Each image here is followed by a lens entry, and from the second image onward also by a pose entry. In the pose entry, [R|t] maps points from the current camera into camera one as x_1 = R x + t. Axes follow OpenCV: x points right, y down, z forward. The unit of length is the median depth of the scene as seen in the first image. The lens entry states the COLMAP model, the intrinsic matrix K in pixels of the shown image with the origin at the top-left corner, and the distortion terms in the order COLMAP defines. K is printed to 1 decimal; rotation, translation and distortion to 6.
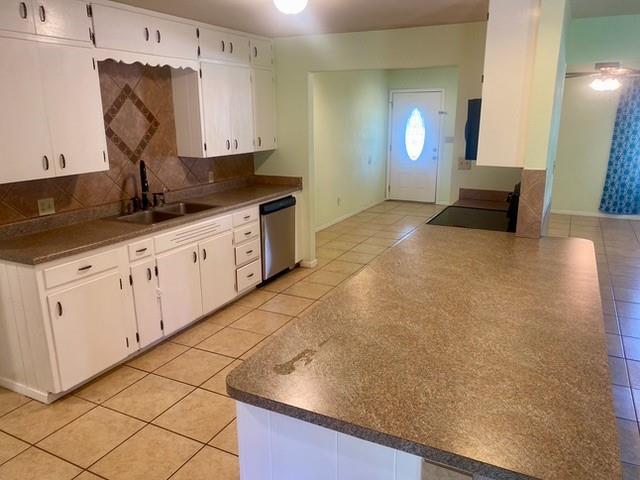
lens RADIAL K [[485.6, 0, 320.0], [0, 485.6, 240.0], [0, 0, 1]] dist [0.101034, -0.206660]
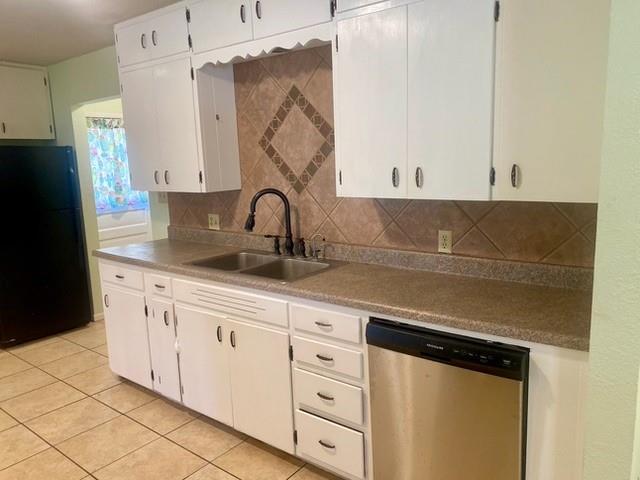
lens RADIAL K [[485.6, 0, 320.0], [0, 485.6, 240.0], [0, 0, 1]] dist [0.101034, -0.206660]
pose [[-0.189977, 0.179061, -0.965322, 0.341763], [-0.214833, 0.951818, 0.218836, -0.262578], [0.957996, 0.248957, -0.142355, 1.183588]]
